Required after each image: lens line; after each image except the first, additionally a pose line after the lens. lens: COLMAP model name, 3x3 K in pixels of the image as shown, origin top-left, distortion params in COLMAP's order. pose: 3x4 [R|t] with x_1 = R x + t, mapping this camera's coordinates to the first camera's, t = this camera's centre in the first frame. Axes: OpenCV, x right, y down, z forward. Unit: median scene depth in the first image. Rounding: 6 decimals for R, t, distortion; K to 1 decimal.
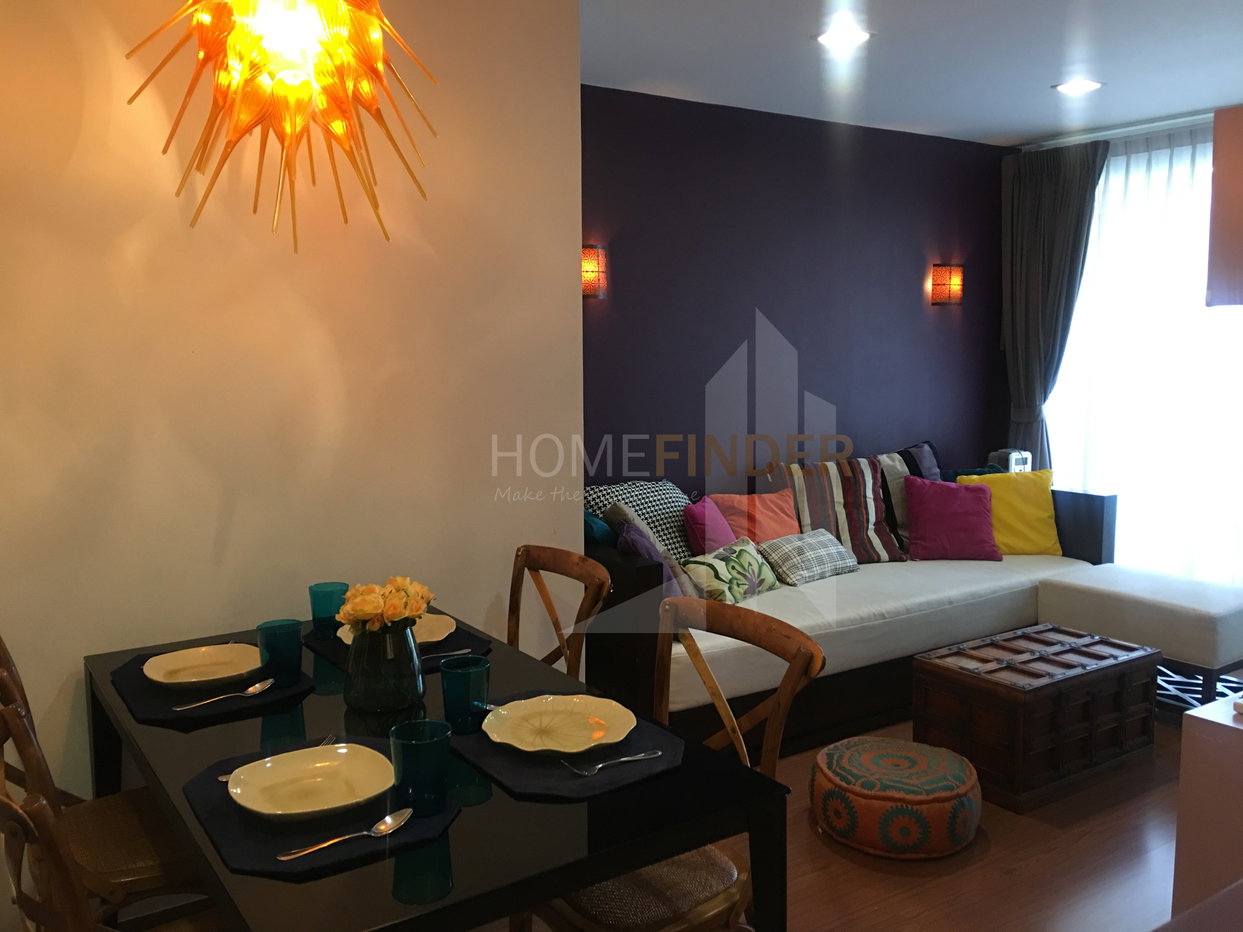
lens RADIAL K [[1053.1, 0, 621.5], [0, 1053.1, 470.6], [0, 0, 1]] dist [0.019318, 0.008641]
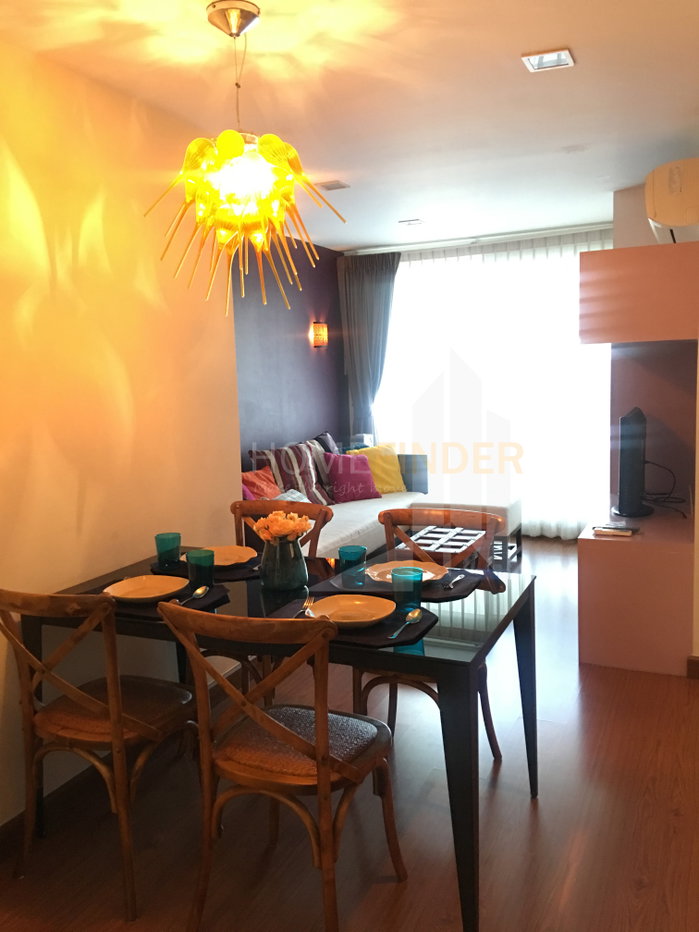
lens RADIAL K [[789.6, 0, 349.4], [0, 789.6, 464.0], [0, 0, 1]] dist [0.019318, 0.008641]
pose [[0.848910, -0.086357, 0.521434, -0.325739], [0.093713, 0.995523, 0.012304, 0.010528], [-0.520162, 0.038420, 0.853203, -0.050645]]
